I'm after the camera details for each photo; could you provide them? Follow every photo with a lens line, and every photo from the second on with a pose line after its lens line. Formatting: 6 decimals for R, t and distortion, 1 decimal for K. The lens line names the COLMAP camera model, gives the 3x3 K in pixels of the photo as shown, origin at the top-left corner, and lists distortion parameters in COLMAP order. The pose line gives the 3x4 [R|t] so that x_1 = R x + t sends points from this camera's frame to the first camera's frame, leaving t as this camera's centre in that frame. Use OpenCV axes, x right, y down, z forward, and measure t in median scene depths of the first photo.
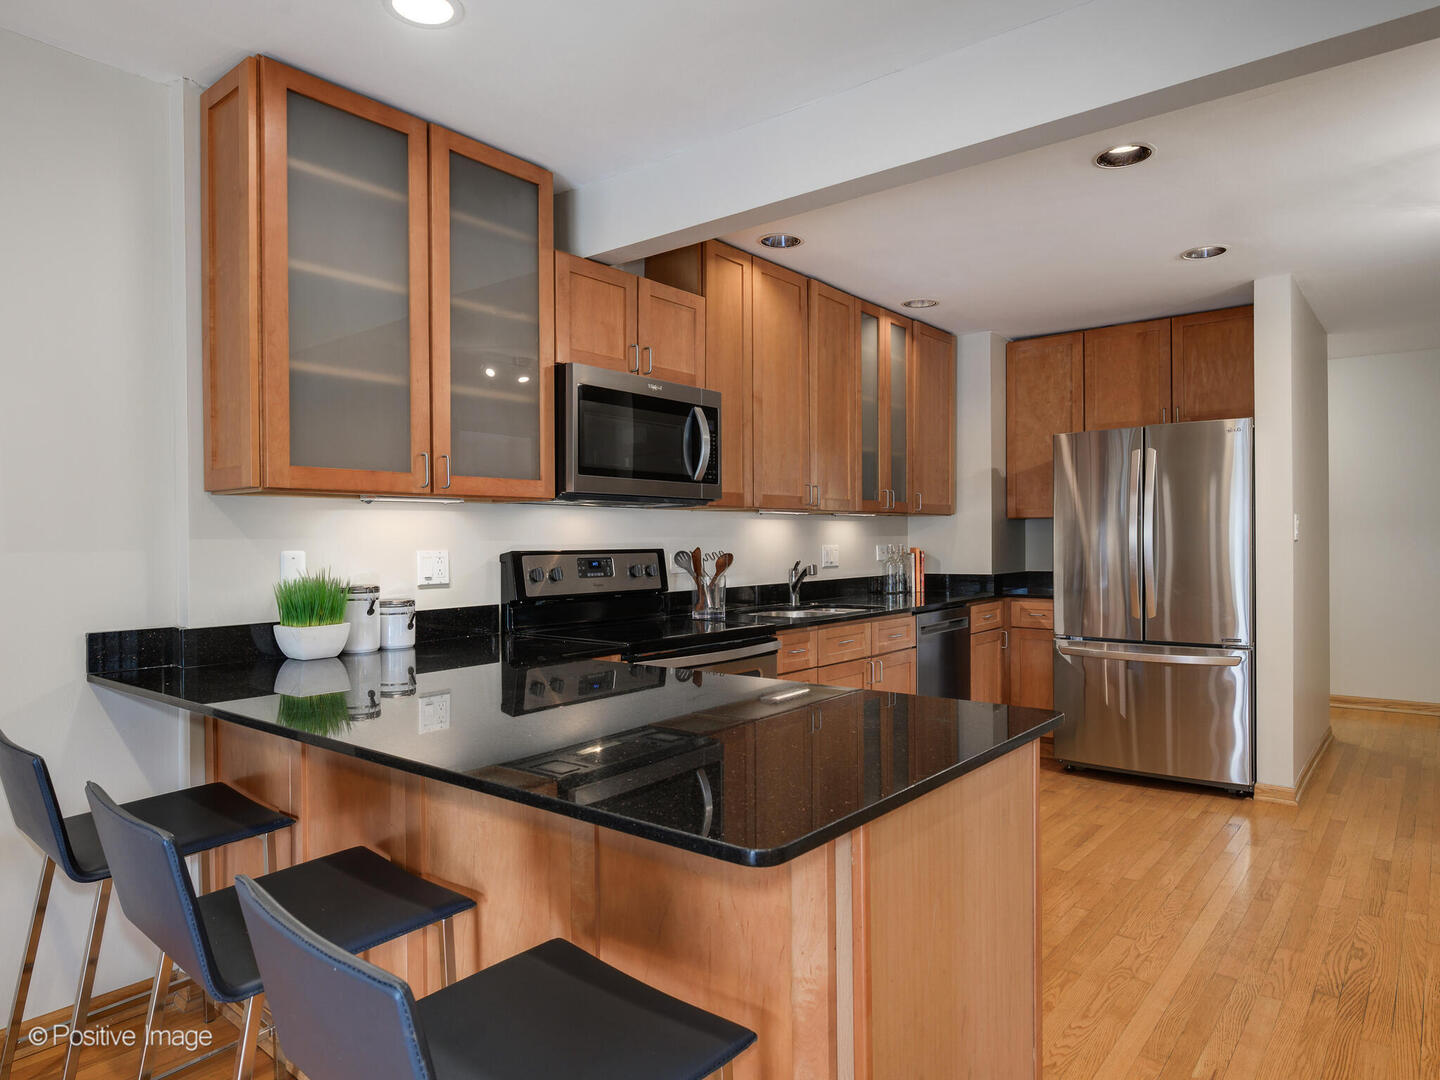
lens RADIAL K [[928.1, 0, 667.6], [0, 928.1, 543.9], [0, 0, 1]] dist [-0.000163, -0.000365]
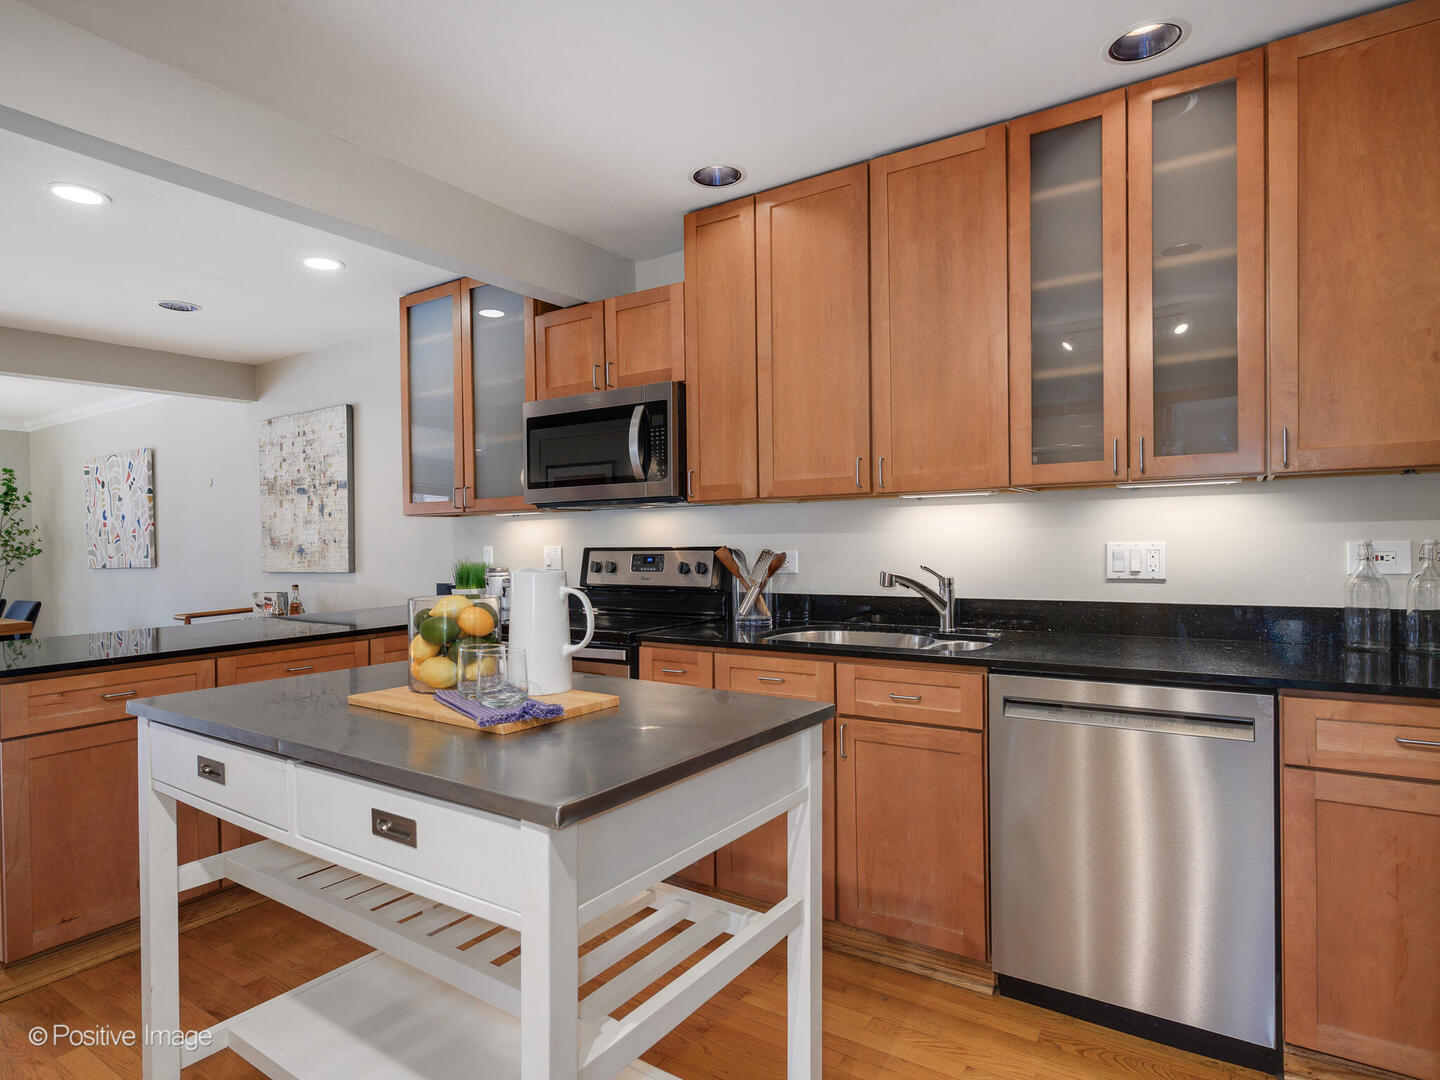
lens RADIAL K [[825.4, 0, 777.5], [0, 825.4, 539.1], [0, 0, 1]] dist [-0.000408, -0.001304]
pose [[0.120228, 0.008232, -0.992712, 0.847750], [0.011705, 0.999884, 0.009709, -0.010055], [0.992677, -0.012787, 0.120117, 0.946271]]
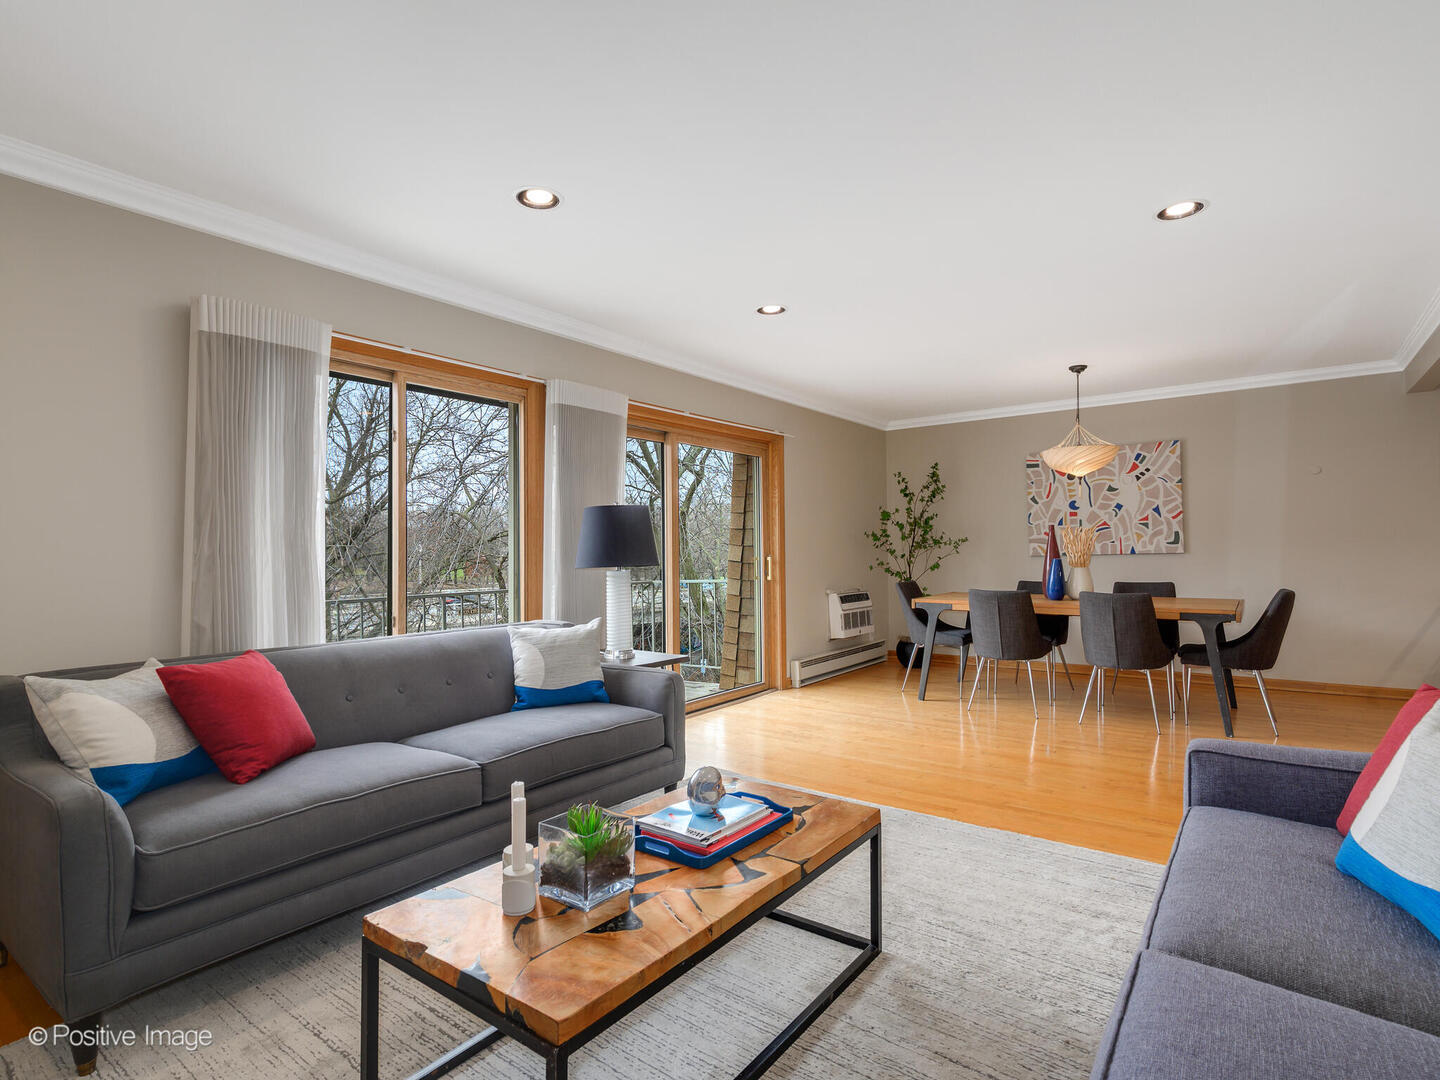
lens RADIAL K [[766.2, 0, 739.8], [0, 766.2, 551.0], [0, 0, 1]] dist [0.000577, -0.000299]
pose [[0.096744, 0.003818, -0.995302, 0.586895], [0.009458, 0.999944, 0.004755, 0.026896], [0.995264, -0.009874, 0.096703, -1.147170]]
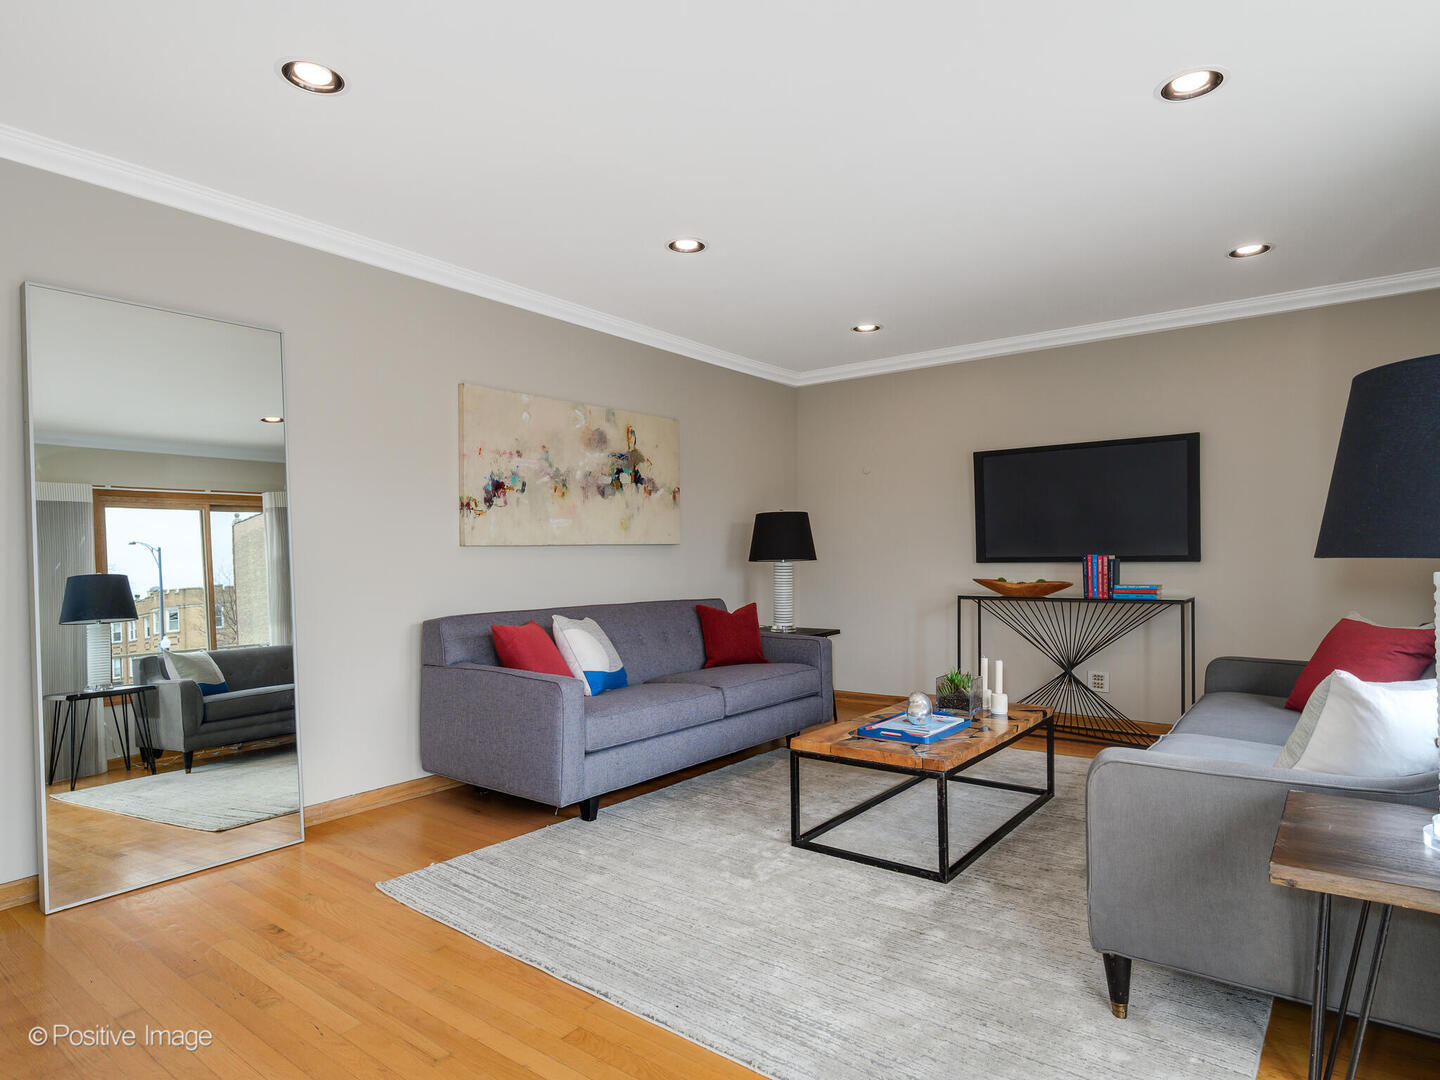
lens RADIAL K [[799.3, 0, 718.0], [0, 799.3, 556.9], [0, 0, 1]] dist [-0.002620, -0.000373]
pose [[-0.051775, 0.005322, 0.998645, -0.693317], [0.013099, 0.999903, -0.004650, 0.047522], [-0.998573, 0.012840, -0.051840, -0.898292]]
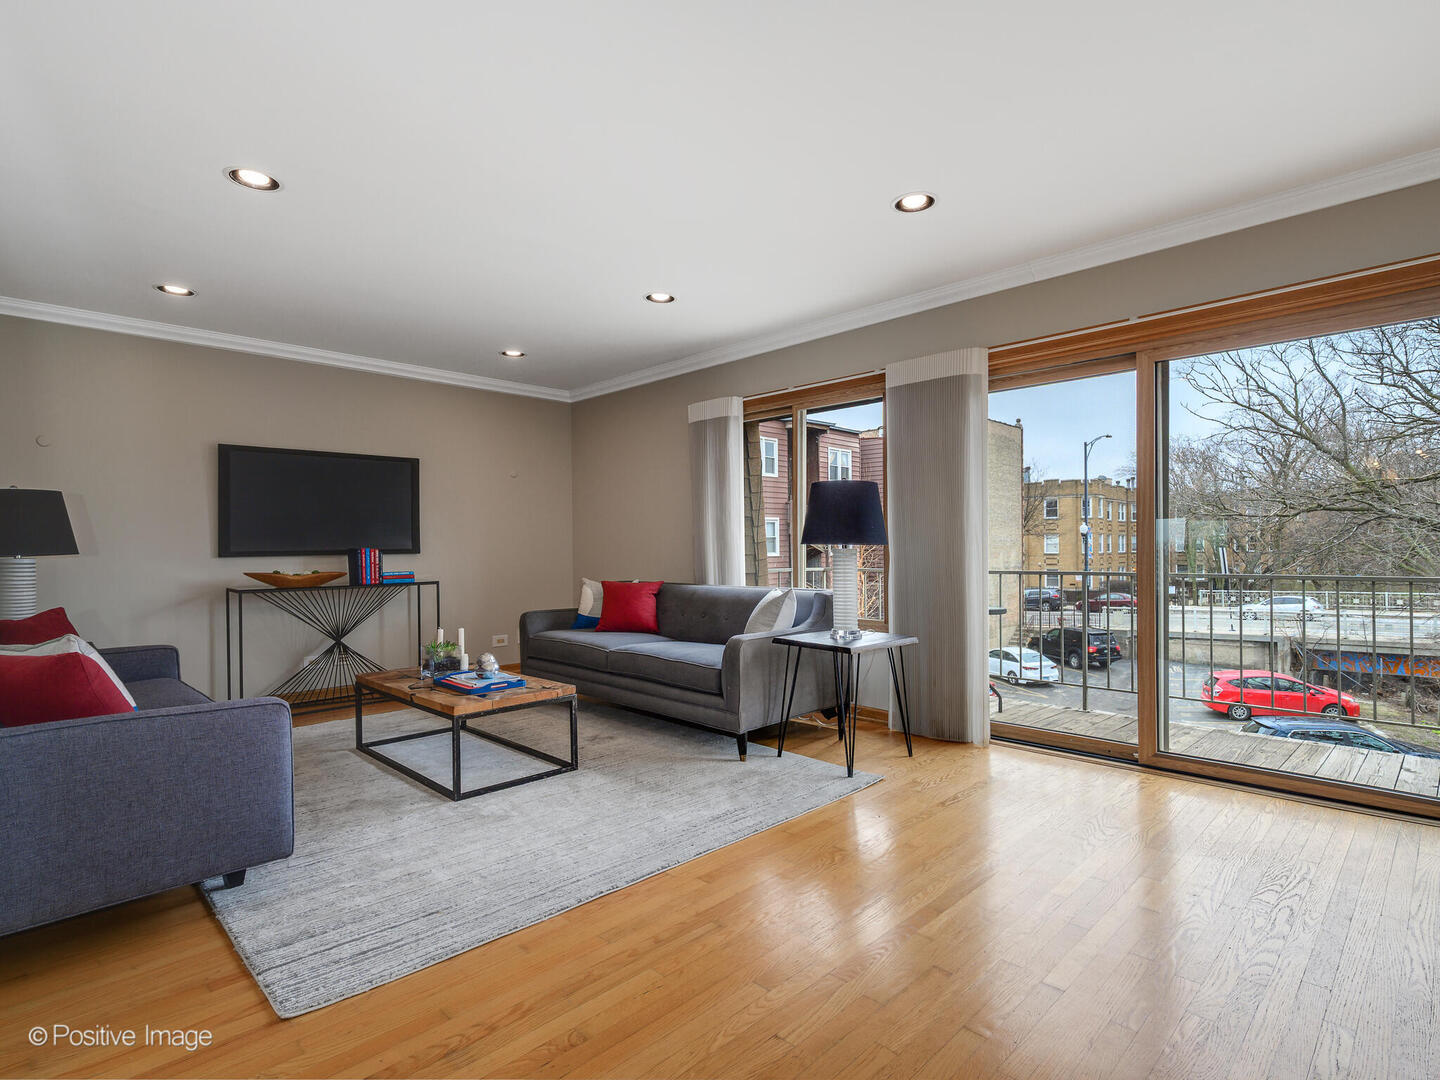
lens RADIAL K [[745.1, 0, 727.6], [0, 745.1, 546.7], [0, 0, 1]] dist [0.003985, 0.001414]
pose [[-0.996163, 0.014786, 0.086256, -0.302950], [0.015244, 0.999873, 0.004649, 0.046752], [-0.086177, 0.005946, -0.996262, -0.236774]]
